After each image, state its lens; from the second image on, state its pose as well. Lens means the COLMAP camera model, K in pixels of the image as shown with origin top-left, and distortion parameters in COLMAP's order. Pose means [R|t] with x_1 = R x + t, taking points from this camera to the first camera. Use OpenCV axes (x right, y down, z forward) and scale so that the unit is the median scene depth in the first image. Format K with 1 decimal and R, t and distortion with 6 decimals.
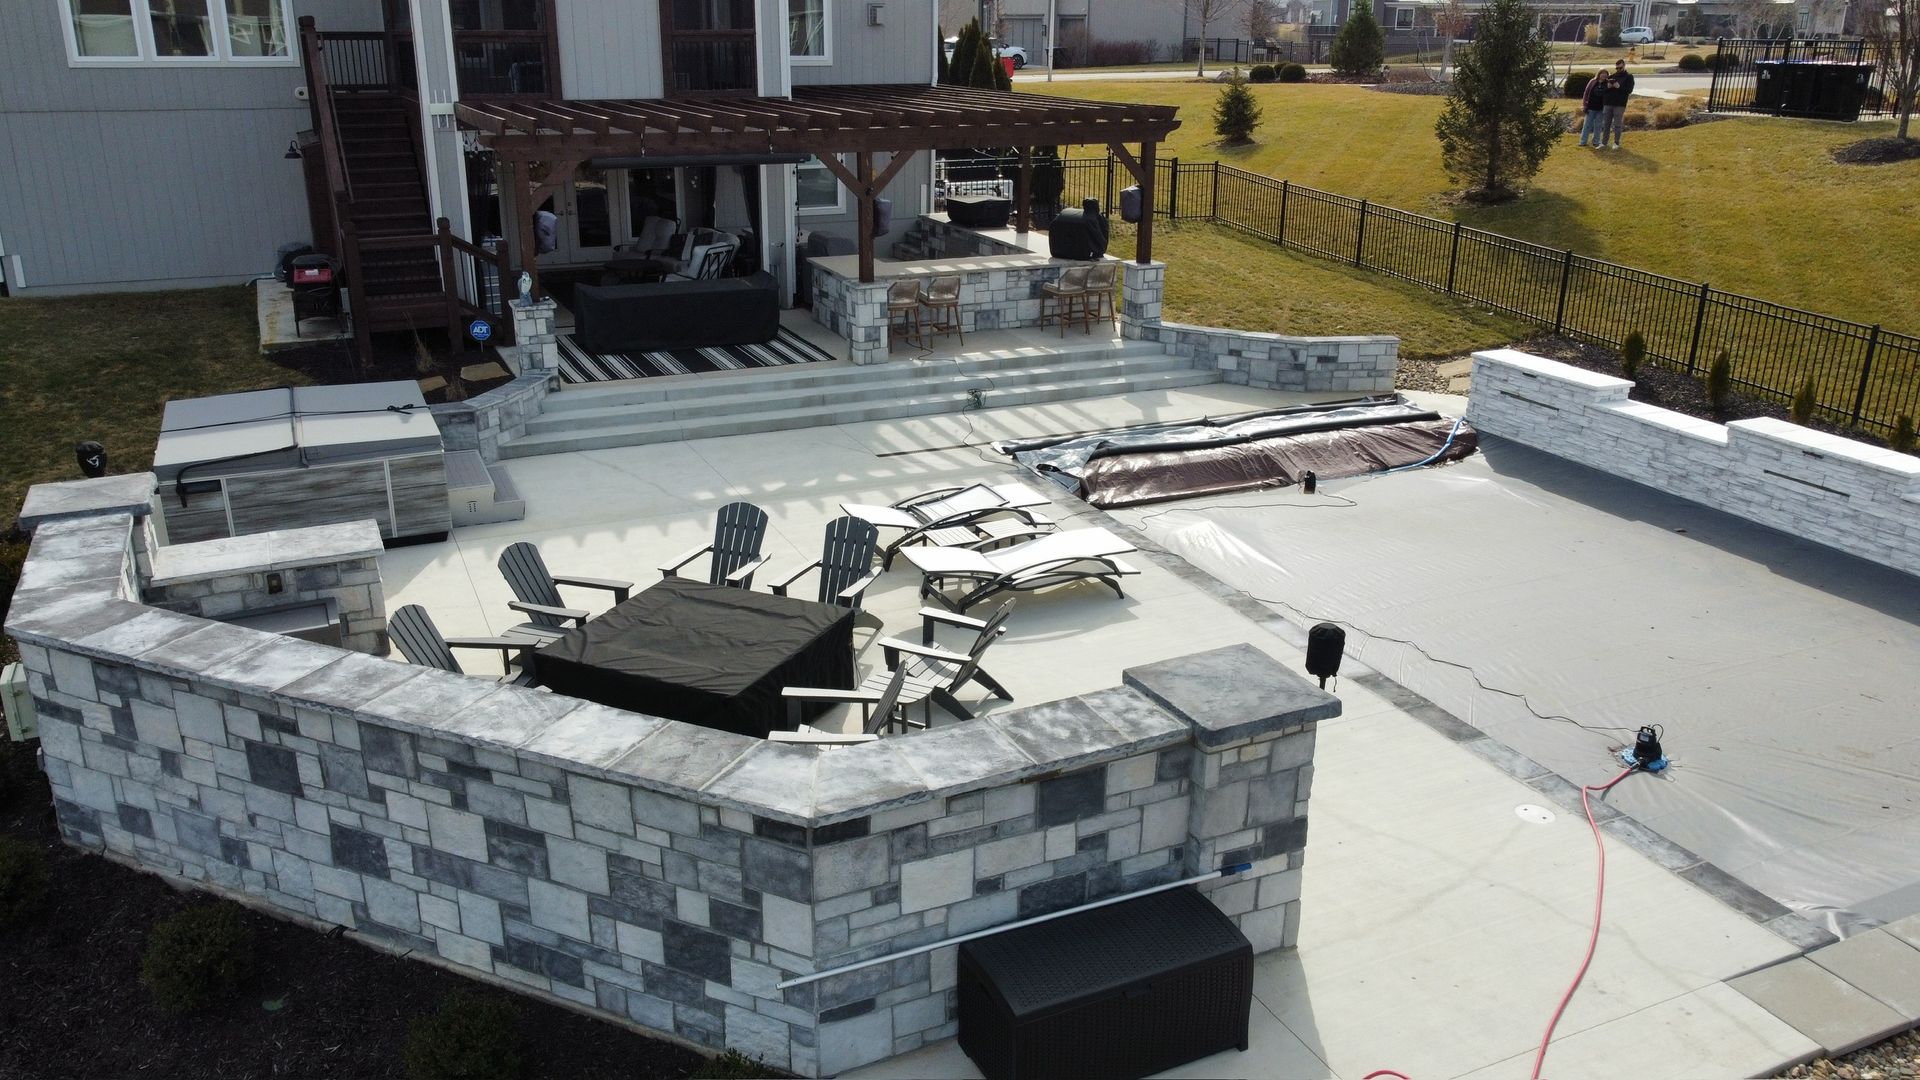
lens RADIAL K [[1462.0, 0, 947.7], [0, 1462.0, 541.0], [0, 0, 1]] dist [-0.000224, 0.000328]
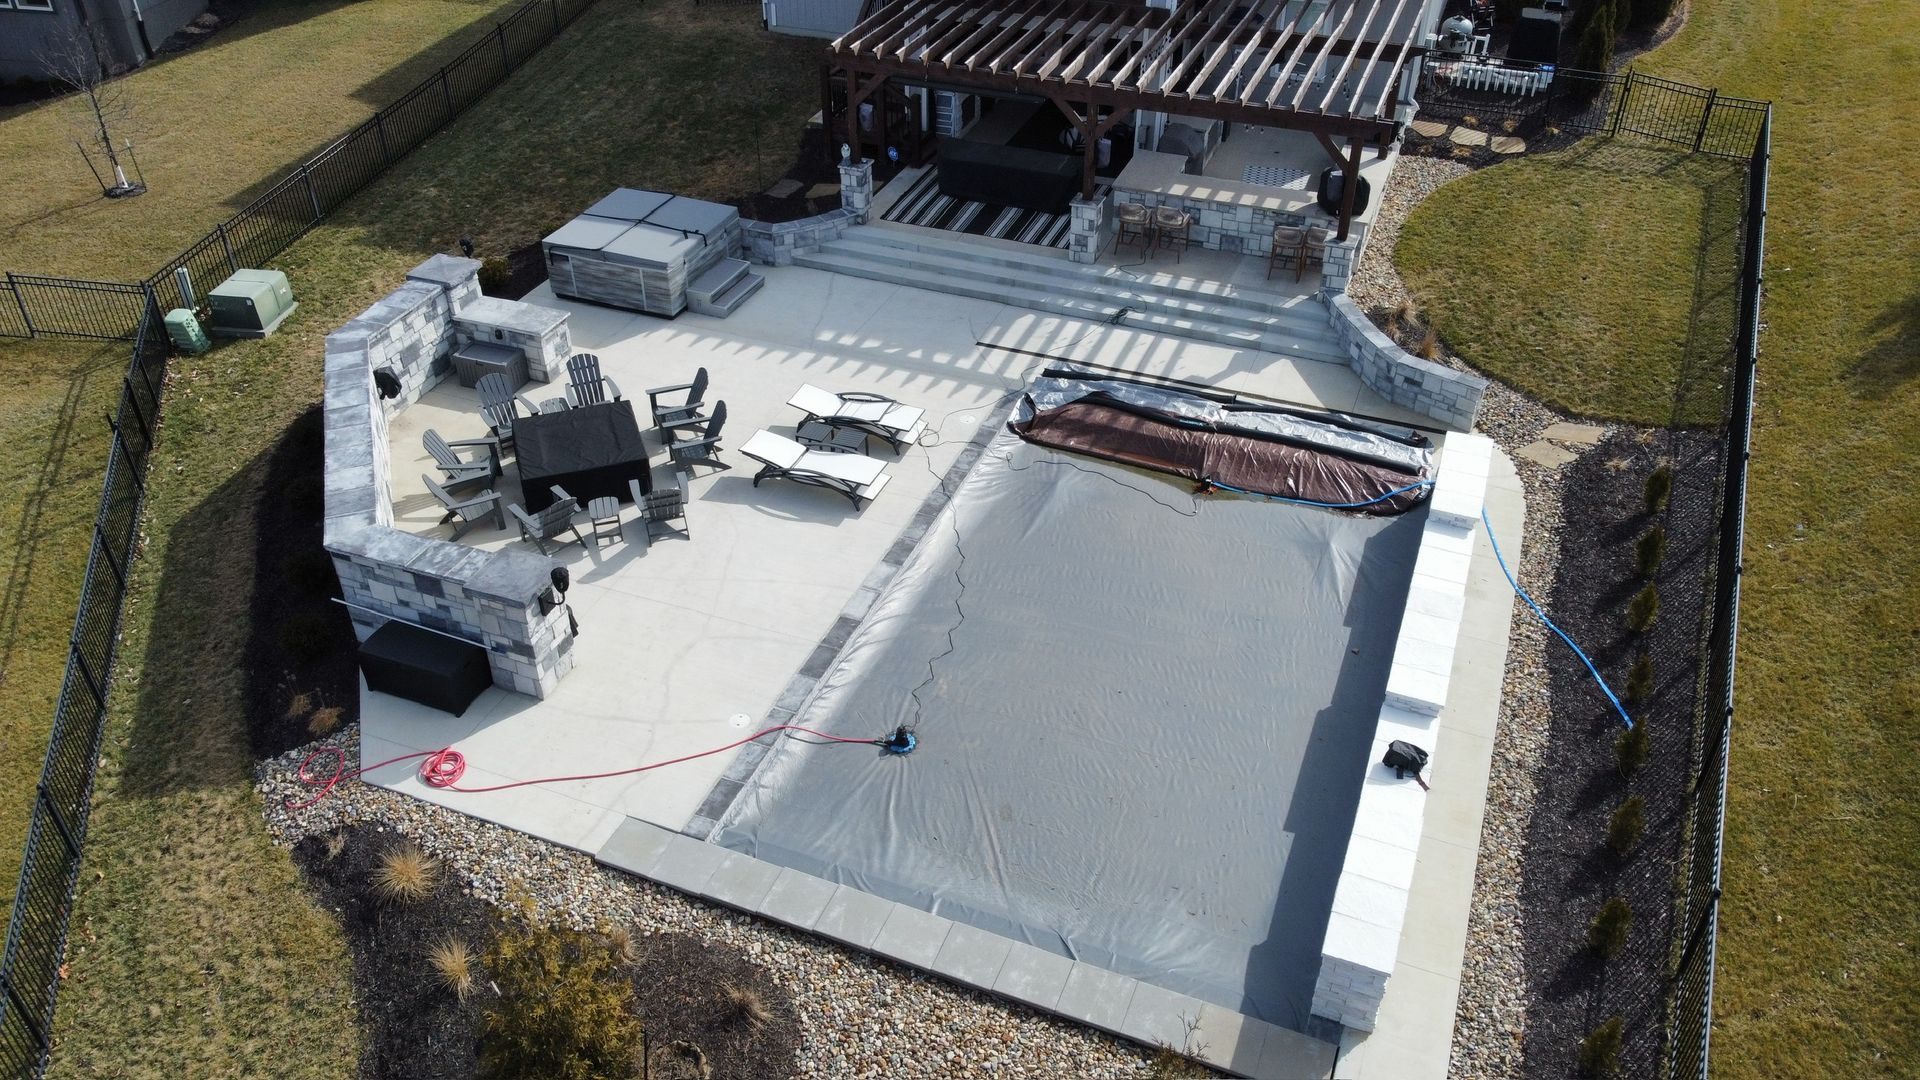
lens RADIAL K [[1462.0, 0, 961.6], [0, 1462.0, 541.2], [0, 0, 1]] dist [-0.000224, 0.000328]
pose [[0.691940, 0.419140, -0.587827, 0.808270], [-0.237295, 0.901015, 0.363130, -0.375533], [0.681843, -0.111776, 0.722908, -0.035982]]
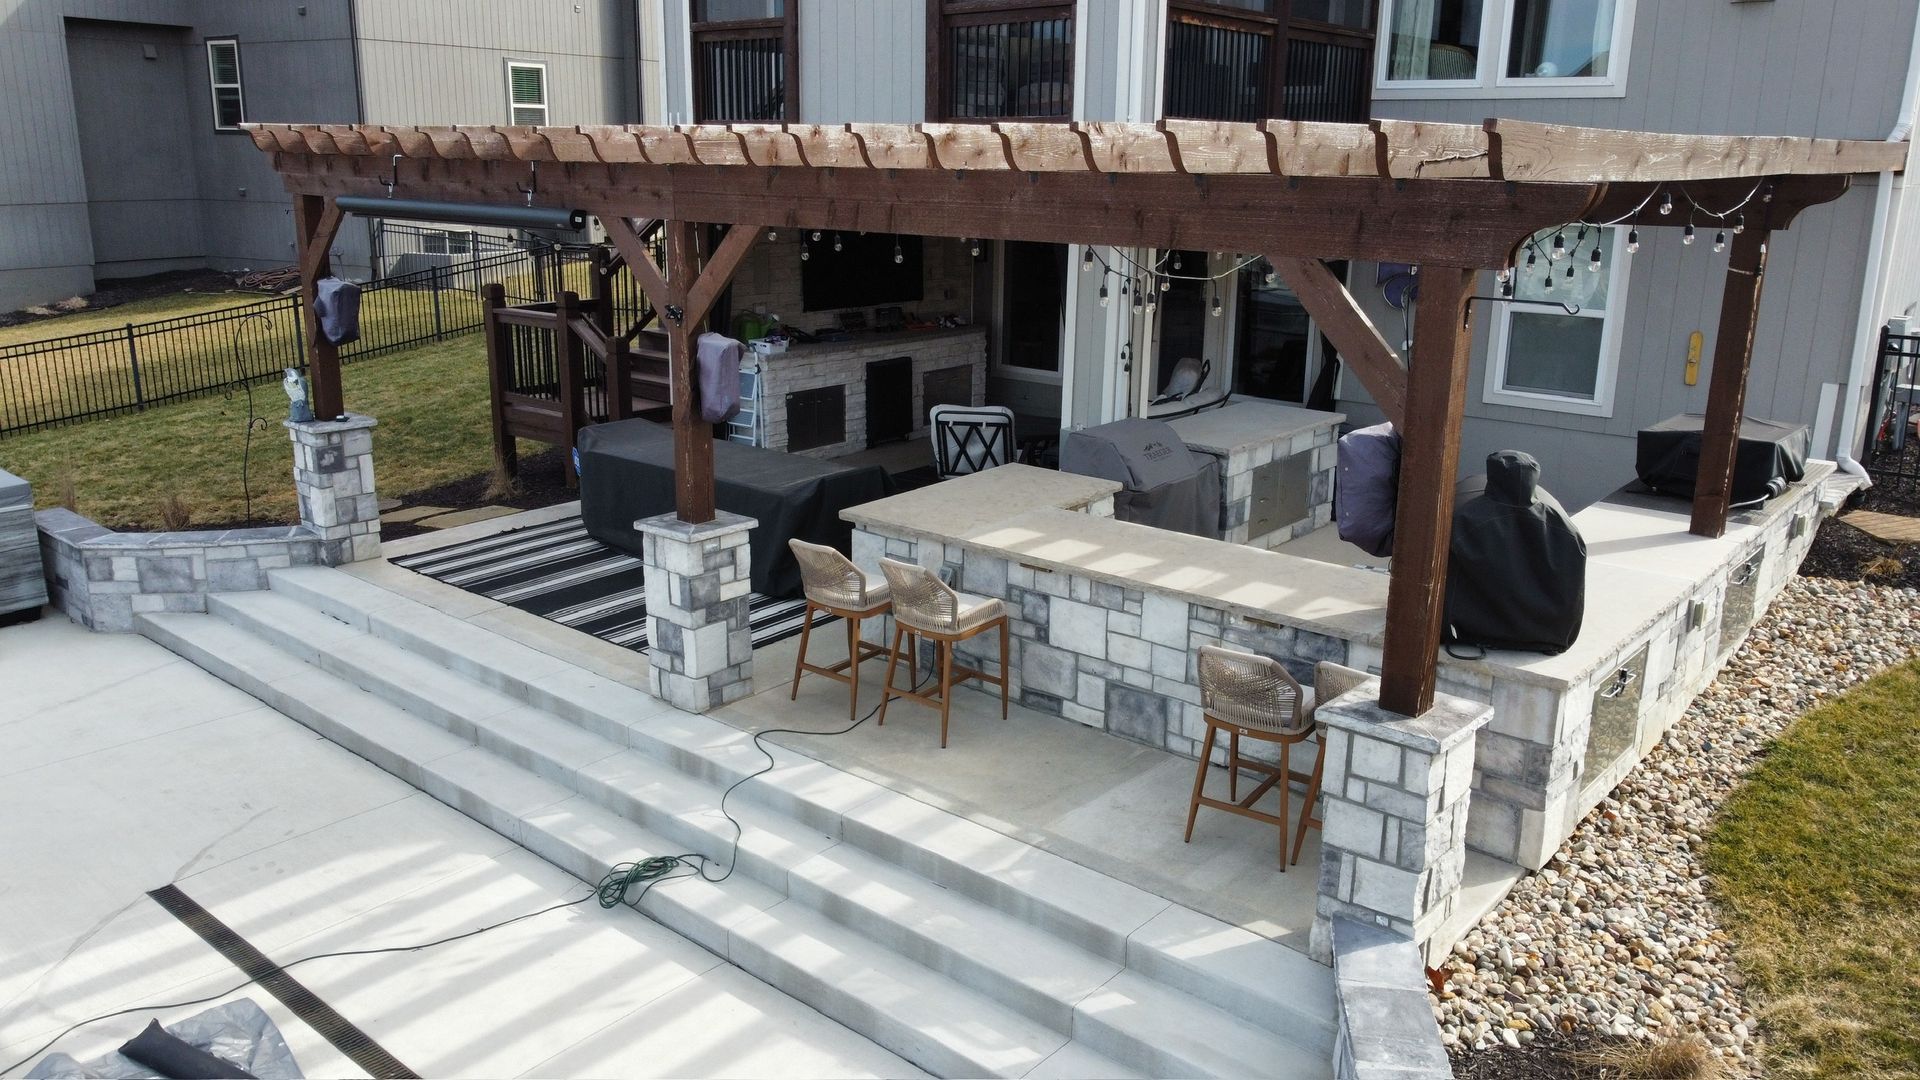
lens RADIAL K [[1462.0, 0, 958.6], [0, 1462.0, 531.2], [0, 0, 1]] dist [-0.000224, 0.000328]
pose [[0.415482, 0.231363, -0.879685, 0.386401], [-0.310405, 0.945120, 0.101966, -0.262629], [0.854999, 0.230694, 0.464496, 0.939888]]
